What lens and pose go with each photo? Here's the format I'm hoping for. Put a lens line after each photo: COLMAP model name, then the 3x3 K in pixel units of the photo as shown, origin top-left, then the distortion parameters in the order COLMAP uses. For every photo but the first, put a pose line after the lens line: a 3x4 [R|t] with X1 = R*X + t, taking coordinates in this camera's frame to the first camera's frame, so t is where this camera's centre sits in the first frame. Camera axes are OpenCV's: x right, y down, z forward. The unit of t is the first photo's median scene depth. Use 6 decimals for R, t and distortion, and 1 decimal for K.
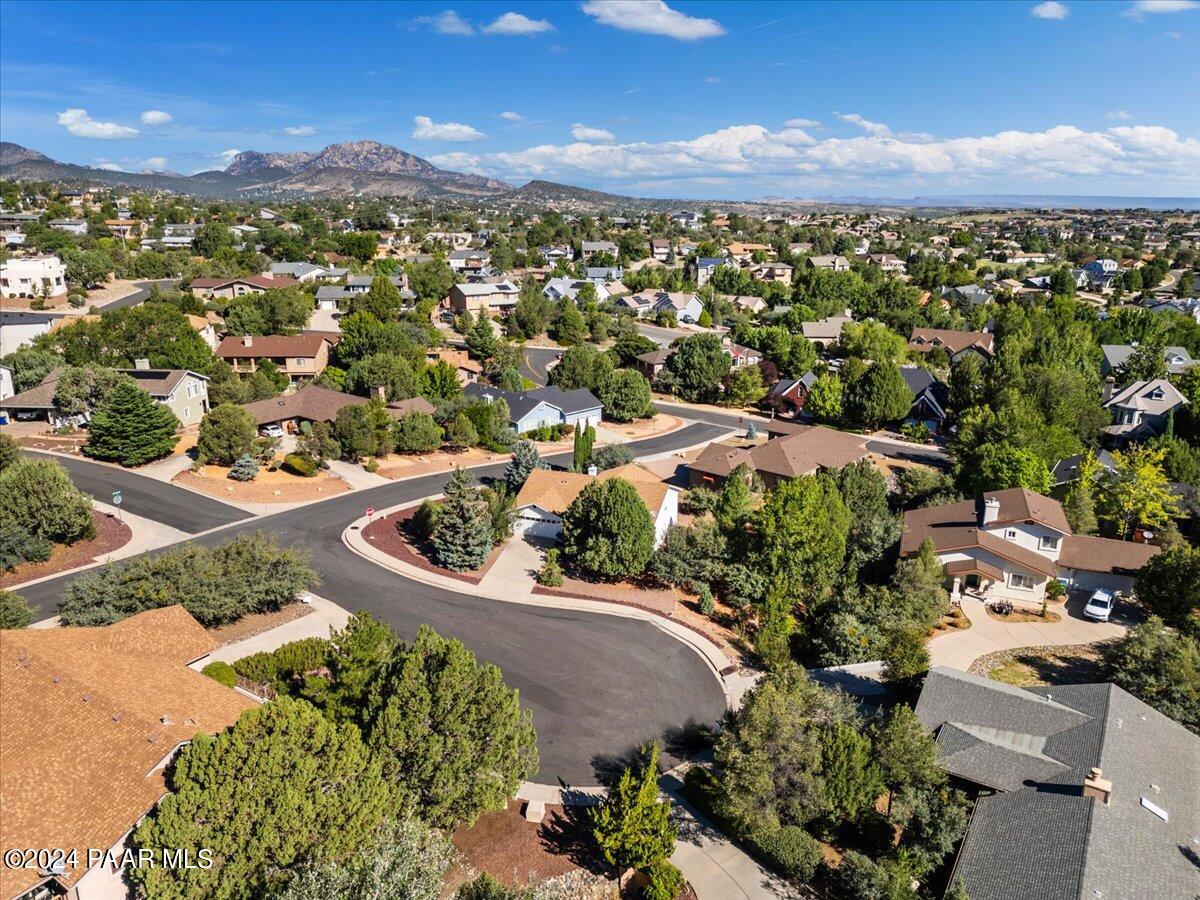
lens RADIAL K [[892.4, 0, 600.0], [0, 892.4, 450.0], [0, 0, 1]] dist [0.063479, -0.035538]
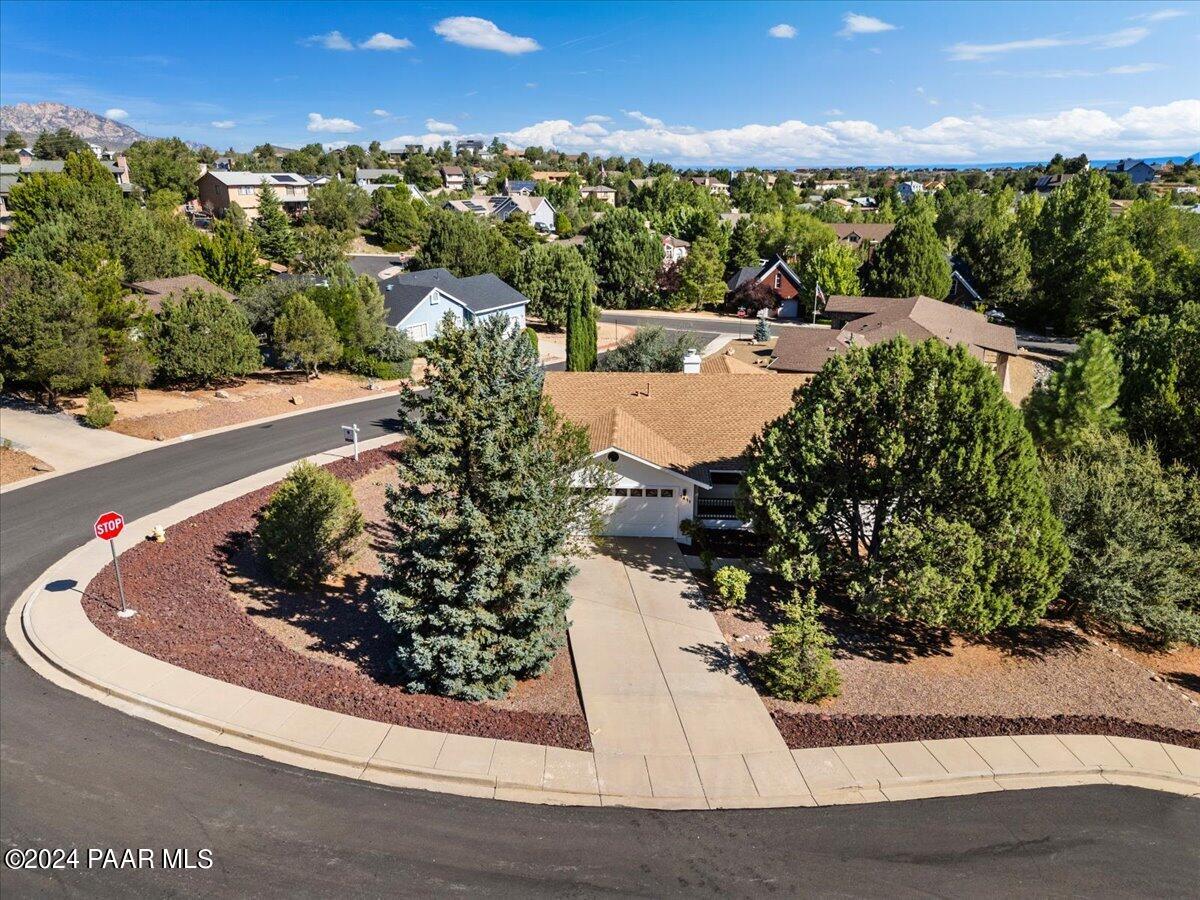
lens RADIAL K [[892.4, 0, 600.0], [0, 892.4, 450.0], [0, 0, 1]] dist [0.063479, -0.035538]
pose [[0.962755, -0.096347, 0.252626, -0.126440], [0.089693, 0.995254, 0.037754, 0.034861], [-0.255065, -0.013689, 0.966827, 0.487407]]
